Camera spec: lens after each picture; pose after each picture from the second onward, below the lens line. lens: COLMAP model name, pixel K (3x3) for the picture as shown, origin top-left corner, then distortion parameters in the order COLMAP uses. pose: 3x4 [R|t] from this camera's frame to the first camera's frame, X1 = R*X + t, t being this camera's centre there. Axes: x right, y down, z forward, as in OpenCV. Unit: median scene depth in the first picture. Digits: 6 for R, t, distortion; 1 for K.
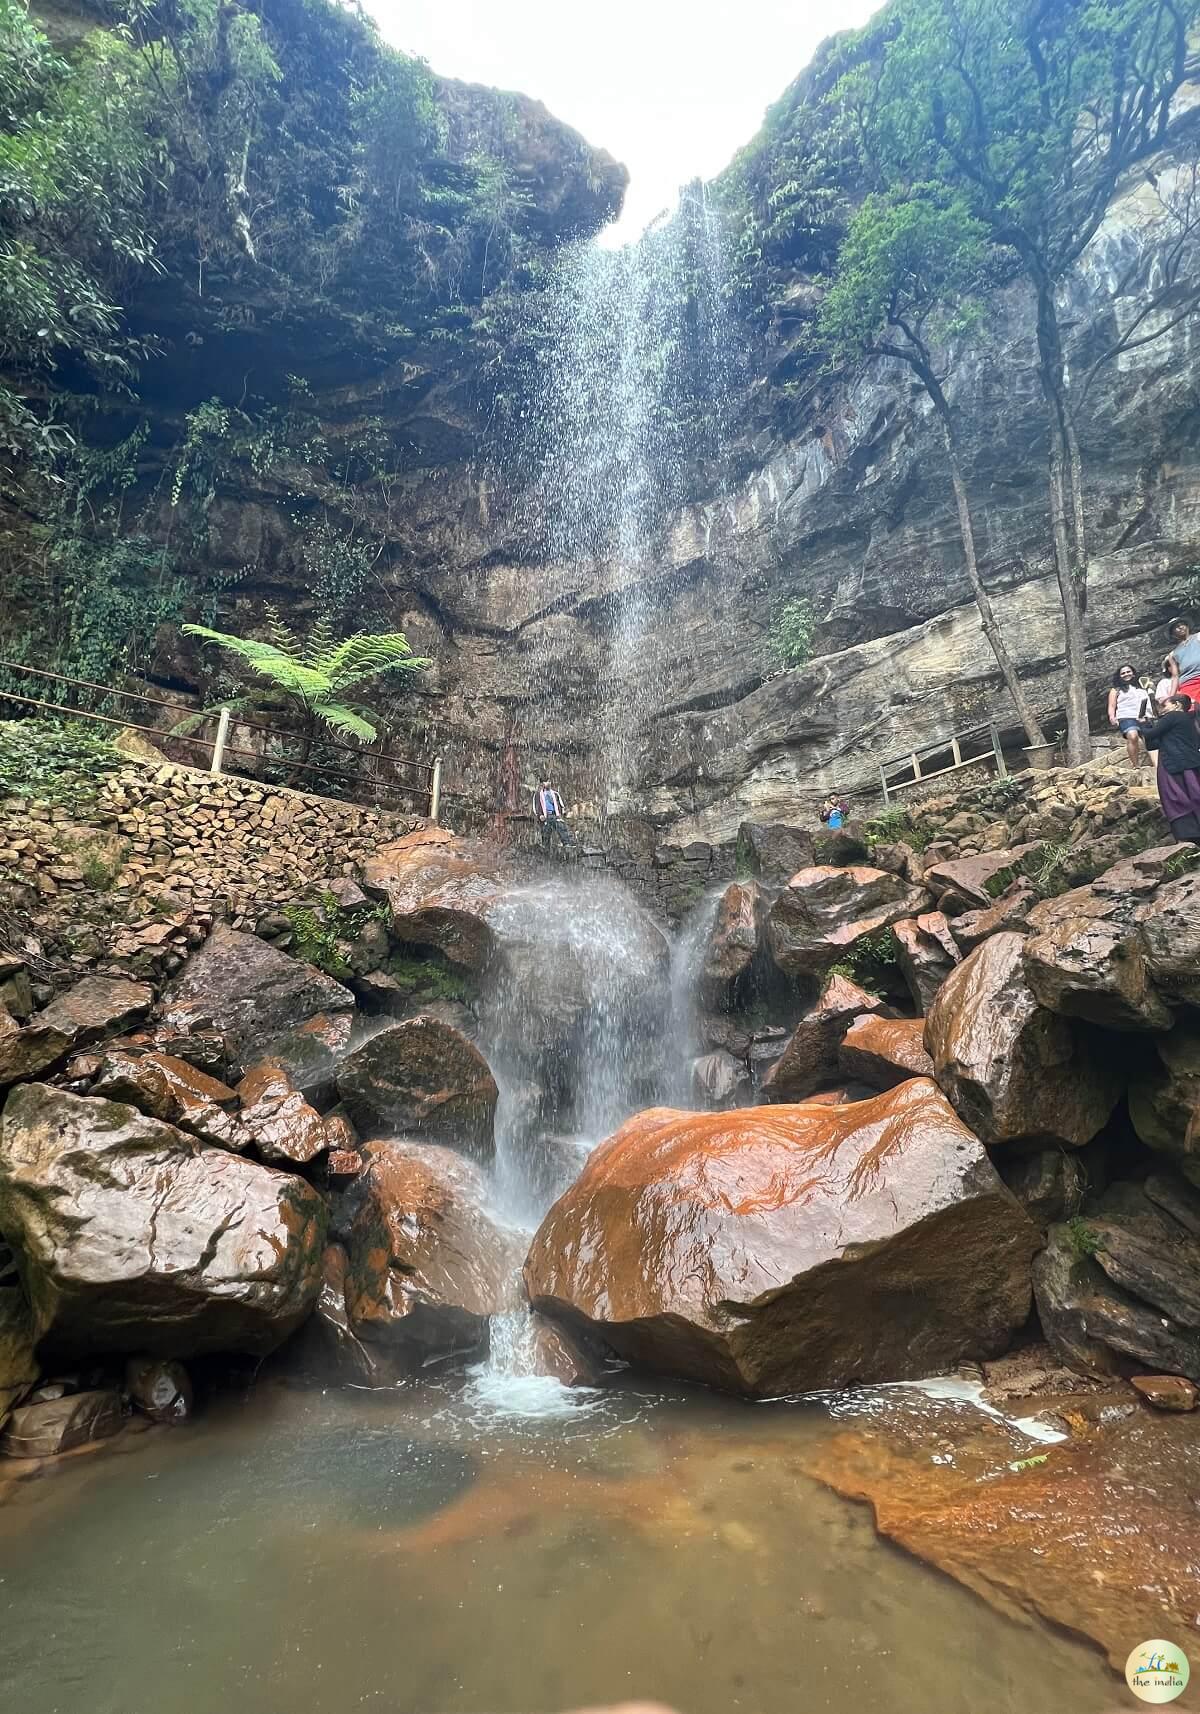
lens RADIAL K [[727.9, 0, 625.8], [0, 727.9, 856.7], [0, 0, 1]] dist [-0.000280, 0.000034]
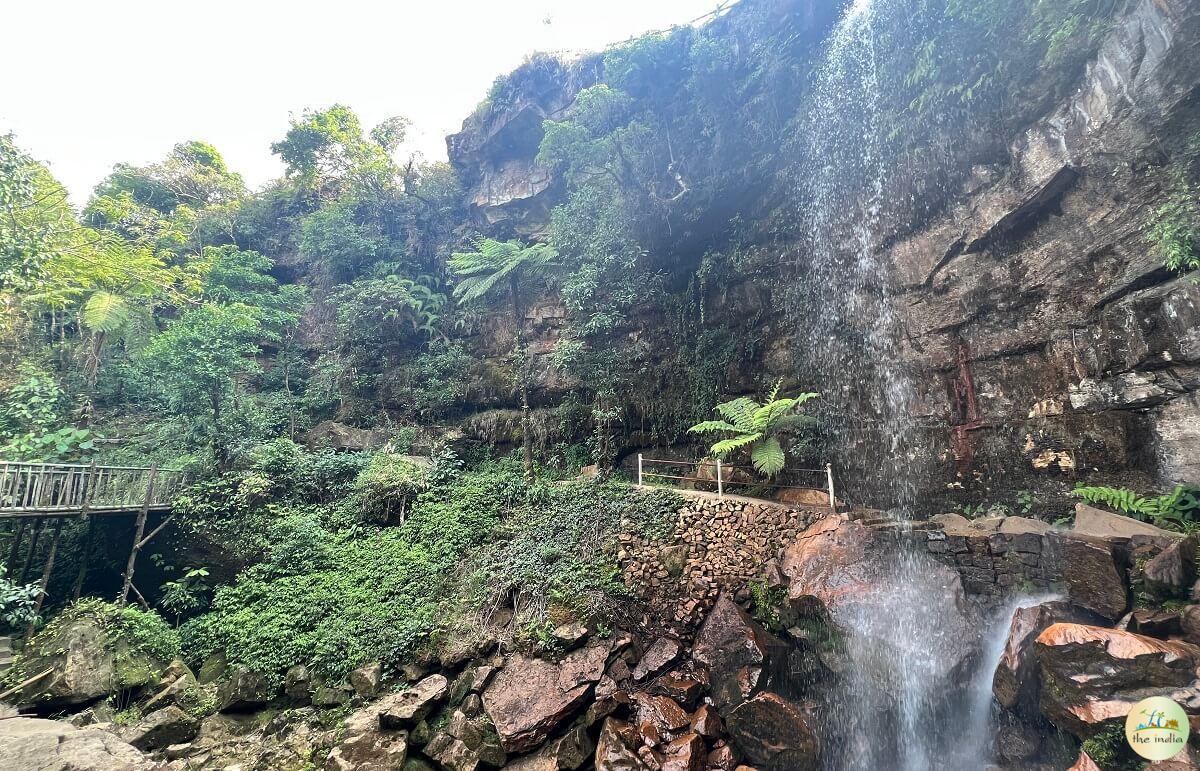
lens RADIAL K [[519.3, 0, 618.0], [0, 519.3, 370.6], [0, 0, 1]] dist [-0.000071, 0.000593]
pose [[0.445840, -0.211007, -0.869887, 0.624240], [0.270275, 0.958193, -0.093904, -0.392113], [0.853333, -0.193243, 0.484231, 0.141603]]
